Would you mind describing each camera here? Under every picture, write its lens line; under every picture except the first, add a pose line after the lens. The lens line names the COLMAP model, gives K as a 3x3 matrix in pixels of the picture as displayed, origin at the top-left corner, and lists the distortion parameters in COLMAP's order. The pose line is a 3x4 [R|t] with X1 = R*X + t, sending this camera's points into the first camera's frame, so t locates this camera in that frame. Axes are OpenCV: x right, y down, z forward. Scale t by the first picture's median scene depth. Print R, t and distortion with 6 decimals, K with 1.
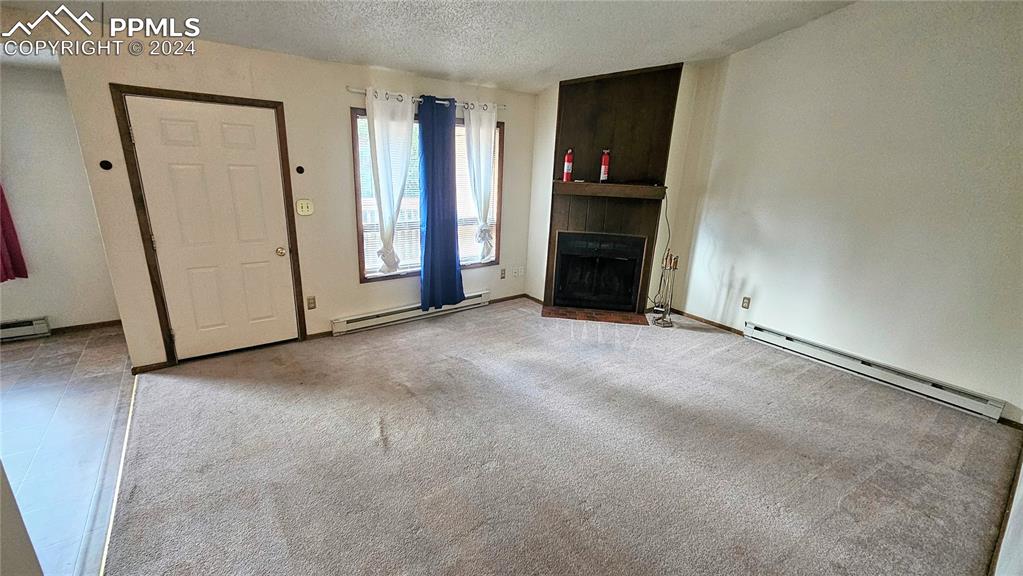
lens RADIAL K [[419.3, 0, 510.5], [0, 419.3, 292.0], [0, 0, 1]] dist [0.000516, 0.000753]
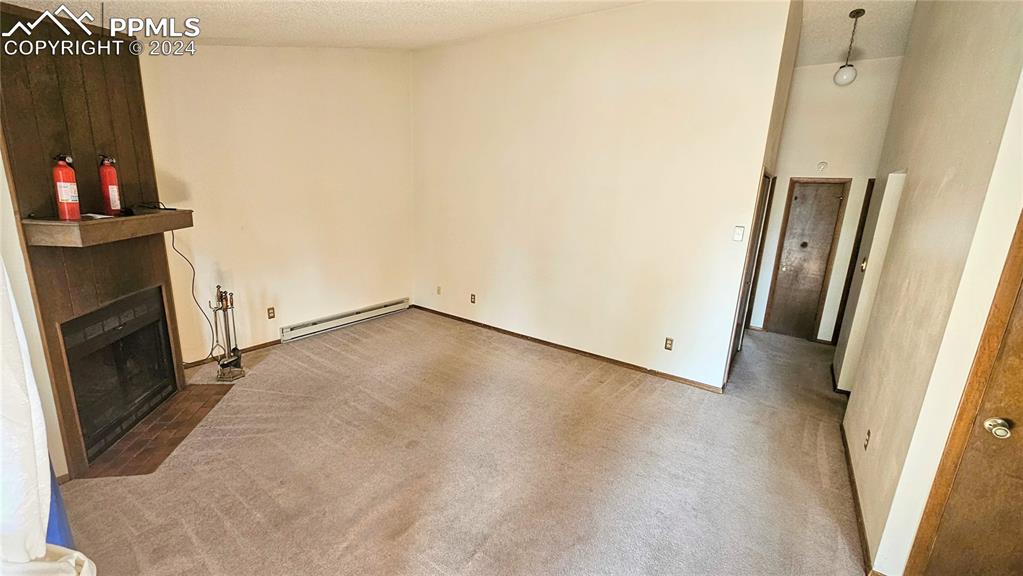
lens RADIAL K [[419.3, 0, 505.3], [0, 419.3, 287.9], [0, 0, 1]] dist [0.000516, 0.000753]
pose [[-0.315906, -0.271808, 0.909024, -0.513178], [0.233369, 0.906393, 0.352122, -0.249893], [-0.919643, 0.323375, -0.222903, 0.674793]]
